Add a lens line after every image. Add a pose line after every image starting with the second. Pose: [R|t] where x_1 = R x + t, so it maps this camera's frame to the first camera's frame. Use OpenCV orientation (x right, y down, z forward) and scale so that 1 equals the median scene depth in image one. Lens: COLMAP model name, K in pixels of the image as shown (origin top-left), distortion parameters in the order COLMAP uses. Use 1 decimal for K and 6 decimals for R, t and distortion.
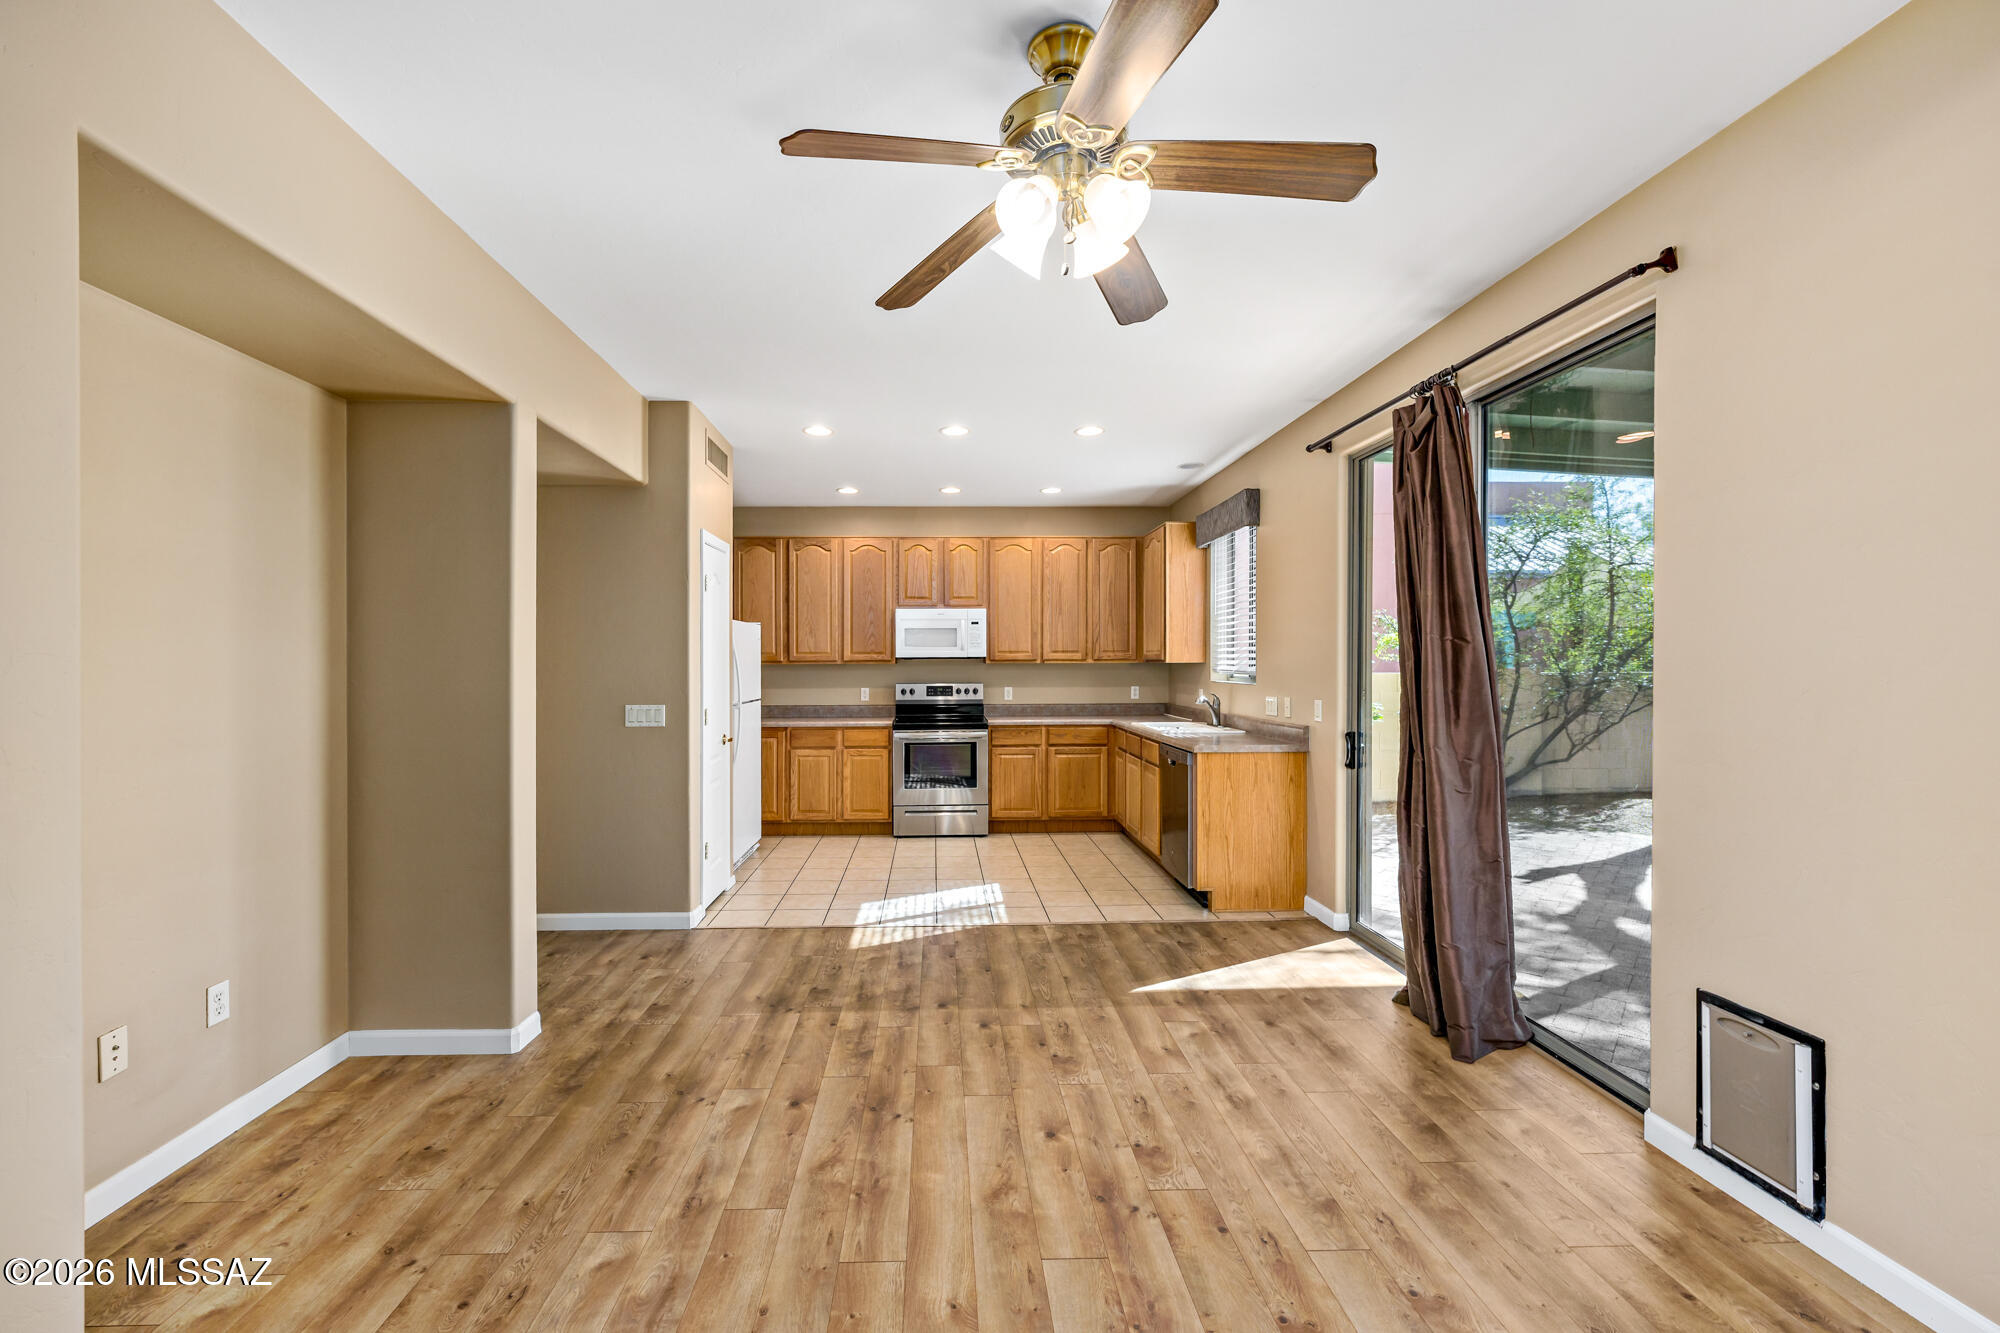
lens RADIAL K [[783.4, 0, 997.7], [0, 783.4, 668.0], [0, 0, 1]] dist [-0.004201, -0.000010]
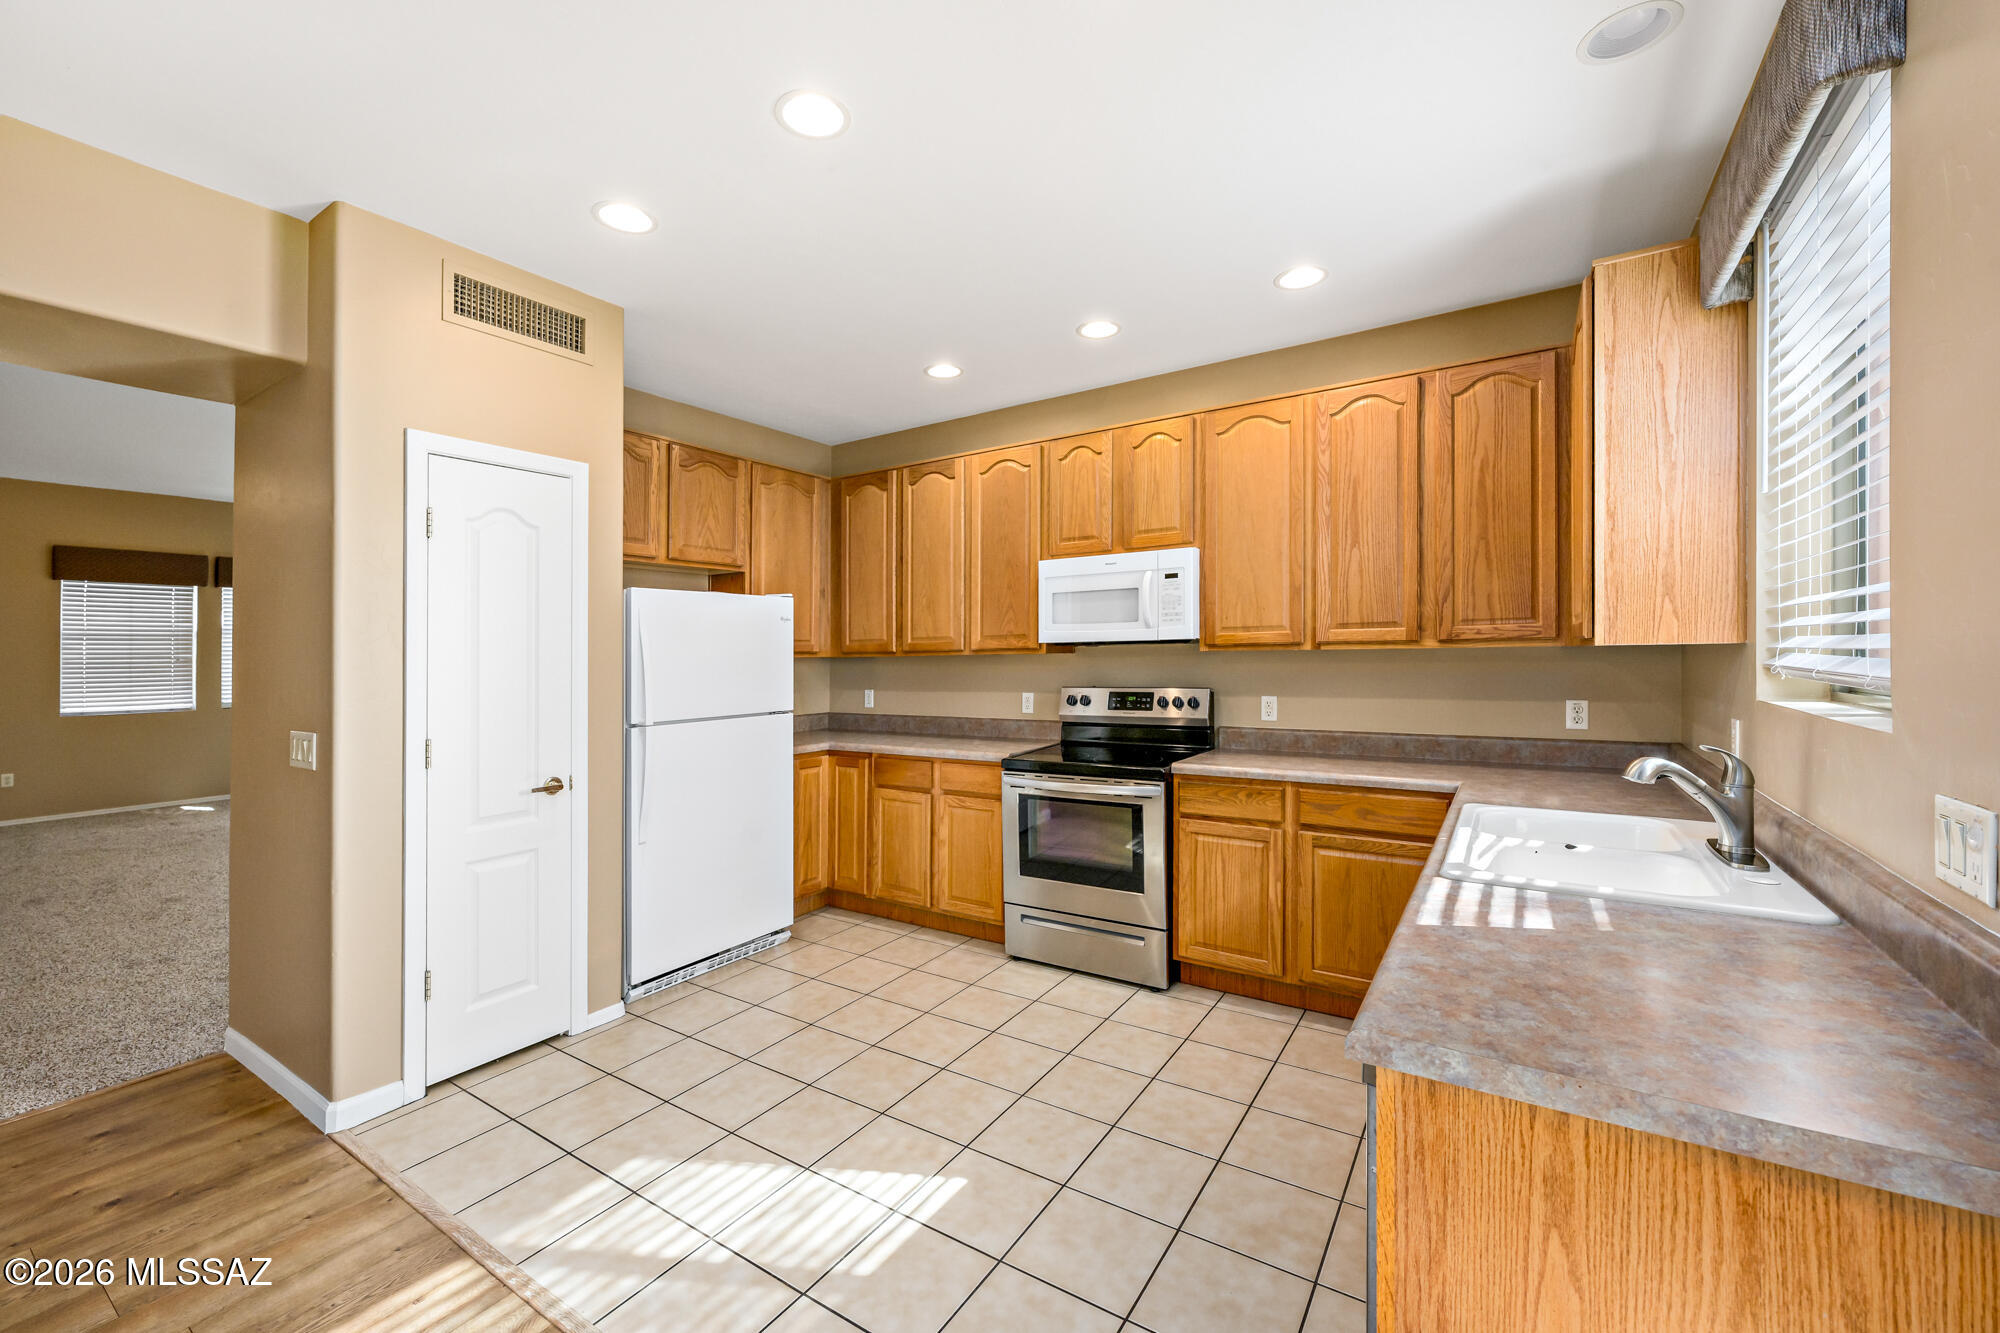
lens RADIAL K [[783.4, 0, 1005.0], [0, 783.4, 658.6], [0, 0, 1]] dist [-0.004201, -0.000010]
pose [[0.795935, -0.005410, -0.605358, 0.203509], [0.008478, 0.999962, 0.002210, -0.003566], [0.605322, -0.006892, 0.795951, 0.512346]]
